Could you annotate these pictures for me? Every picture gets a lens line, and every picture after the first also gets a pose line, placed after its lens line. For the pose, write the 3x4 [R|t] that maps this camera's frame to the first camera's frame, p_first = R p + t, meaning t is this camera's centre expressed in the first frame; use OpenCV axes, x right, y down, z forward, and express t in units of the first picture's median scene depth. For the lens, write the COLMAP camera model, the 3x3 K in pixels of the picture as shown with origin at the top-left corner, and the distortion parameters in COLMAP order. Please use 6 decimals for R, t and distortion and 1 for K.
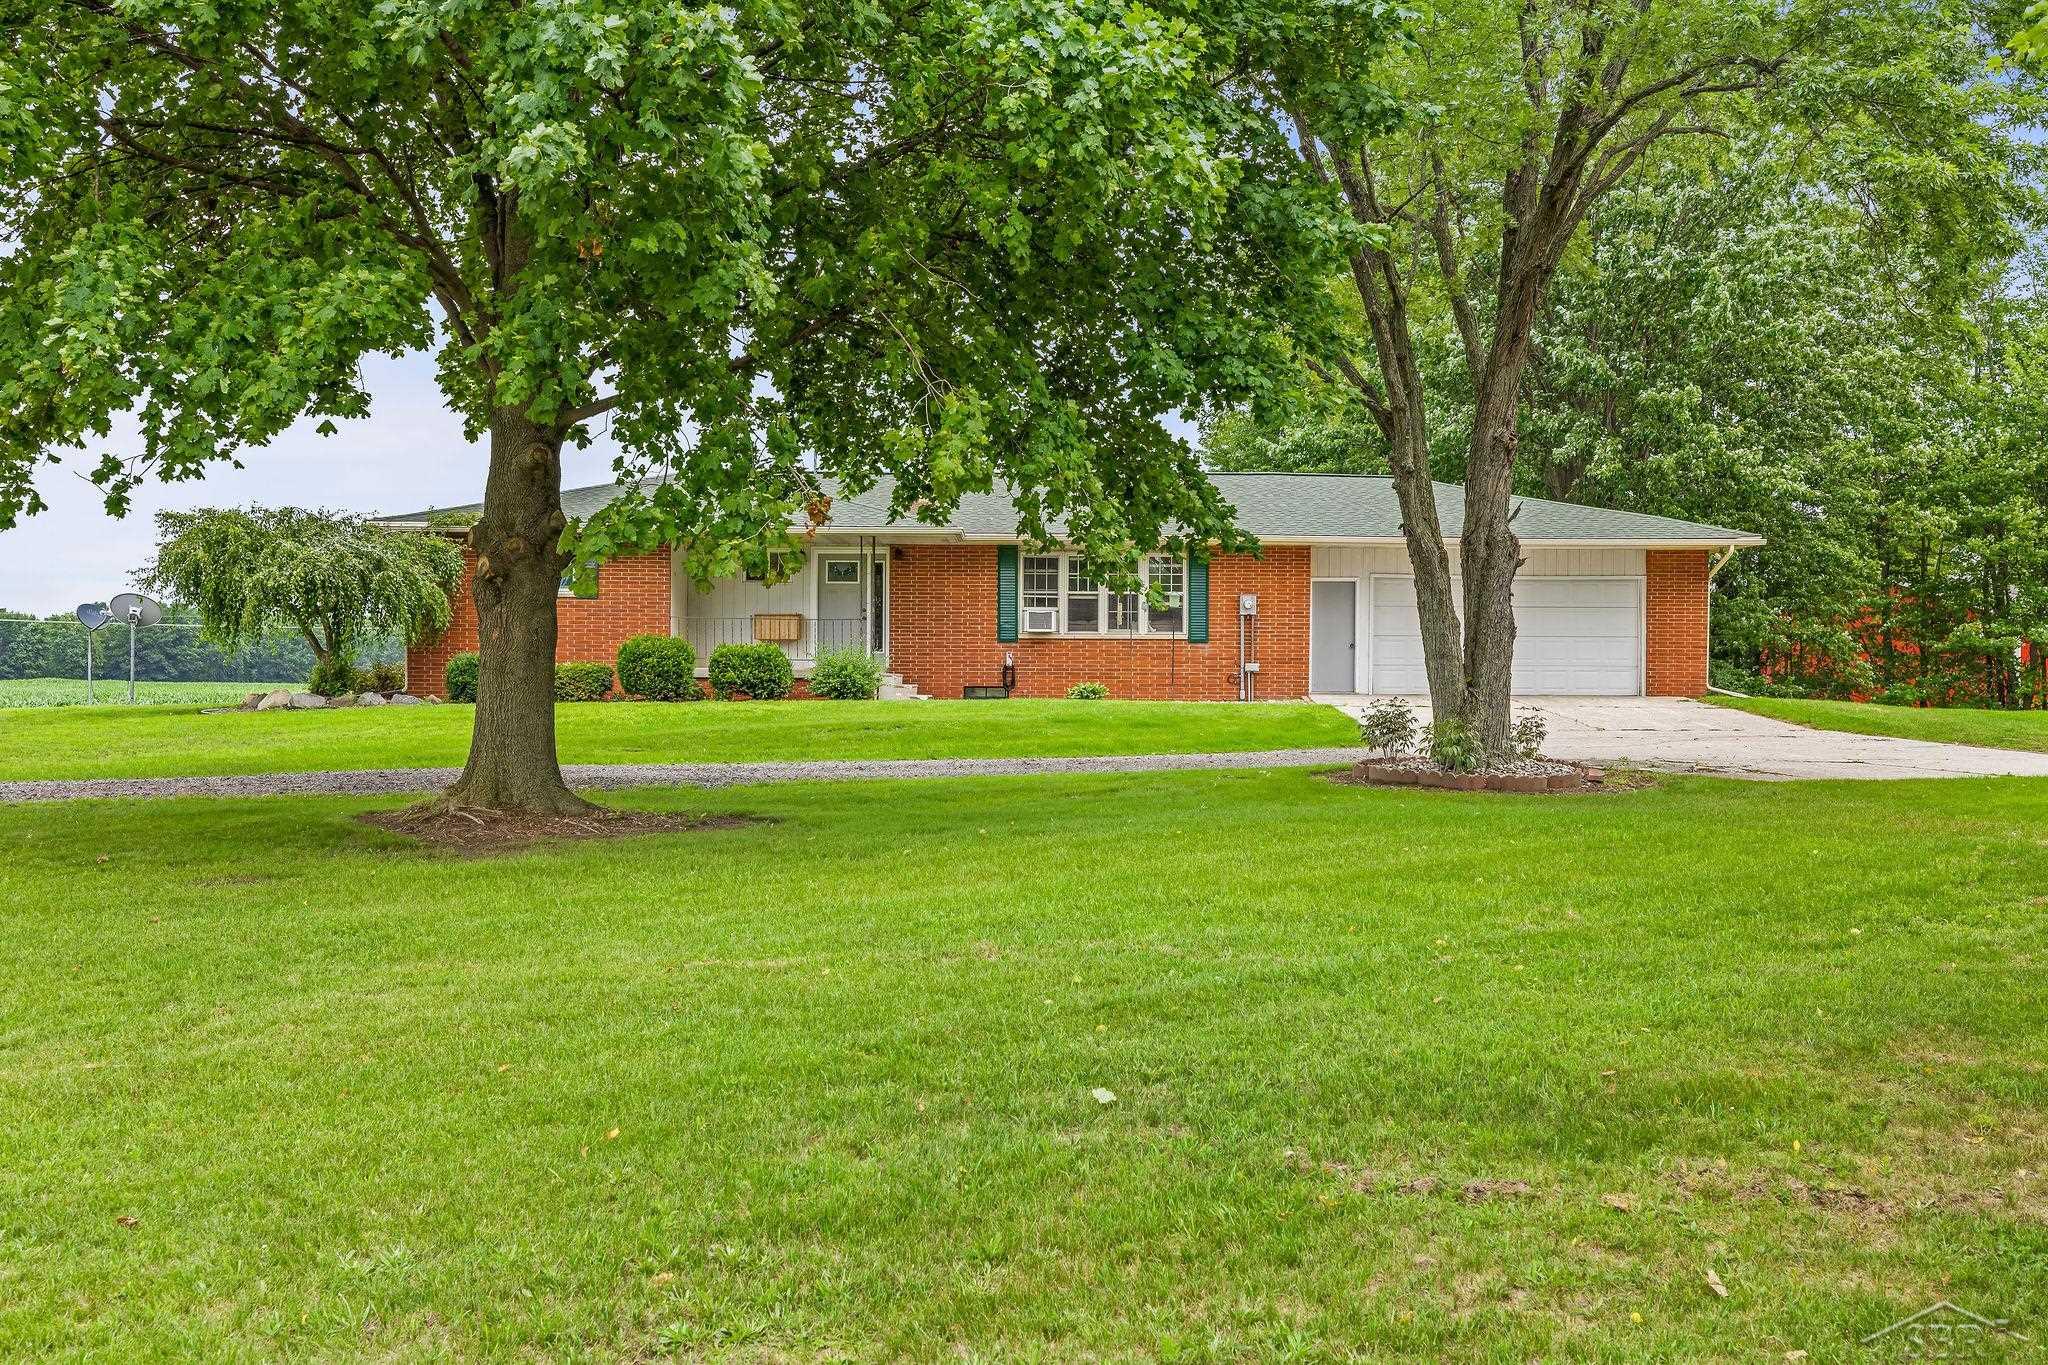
lens RADIAL K [[1995.2, 0, 1024.0], [0, 1995.2, 682.5], [0, 0, 1]] dist [-0.003639, 0.001371]
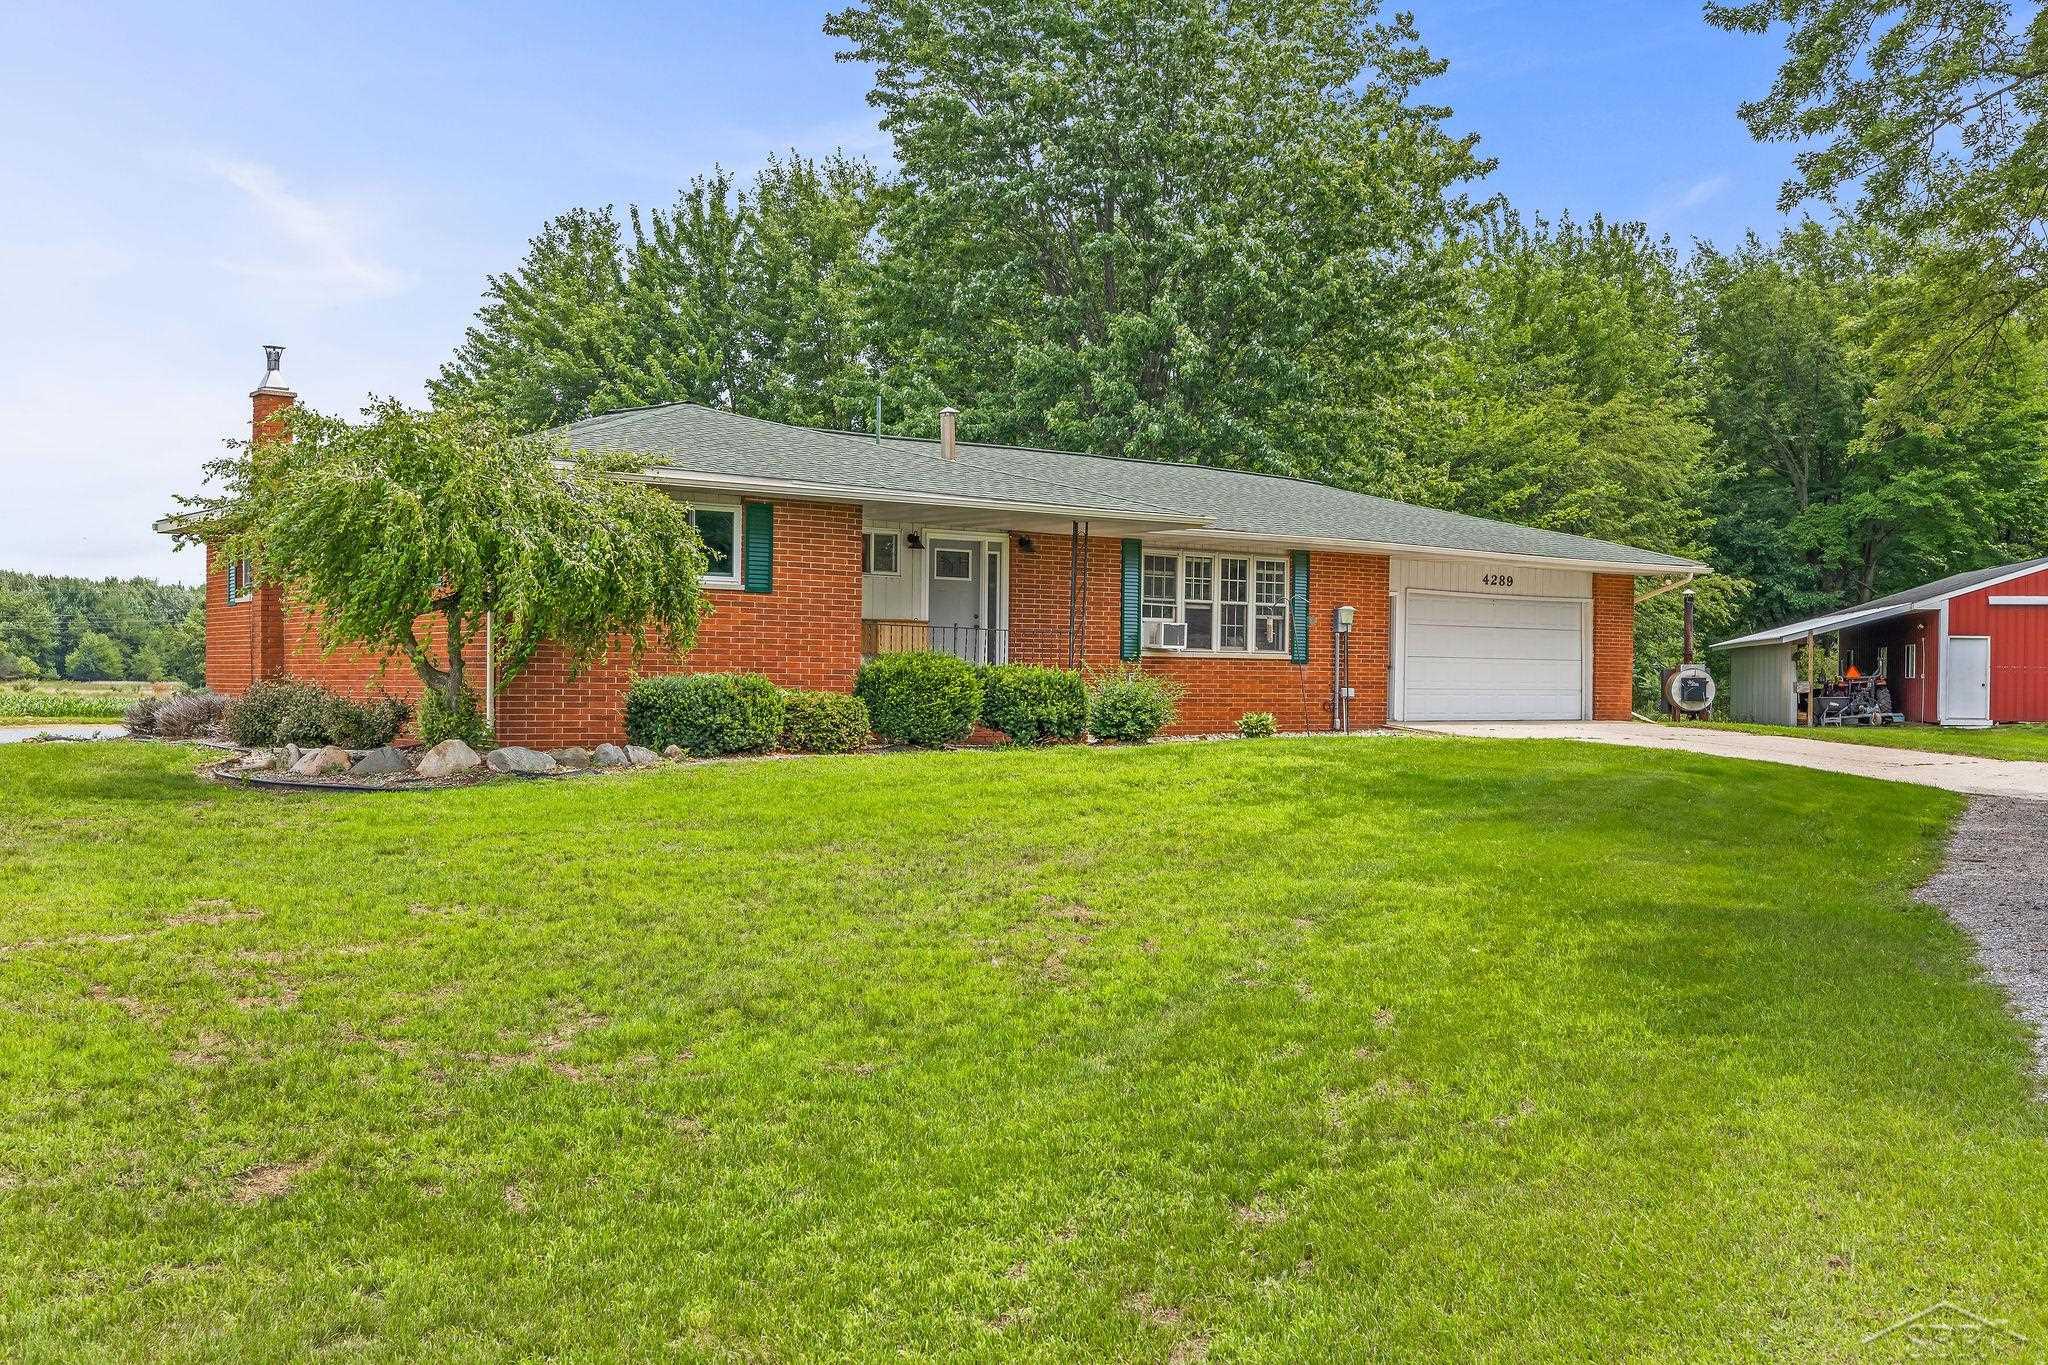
lens RADIAL K [[1995.2, 0, 1024.0], [0, 1995.2, 682.5], [0, 0, 1]] dist [-0.003639, 0.001371]
pose [[0.809117, 0.003434, 0.587638, -0.507974], [-0.003662, 0.999993, -0.000801, -0.010906], [-0.587636, -0.001504, 0.809124, 0.380657]]
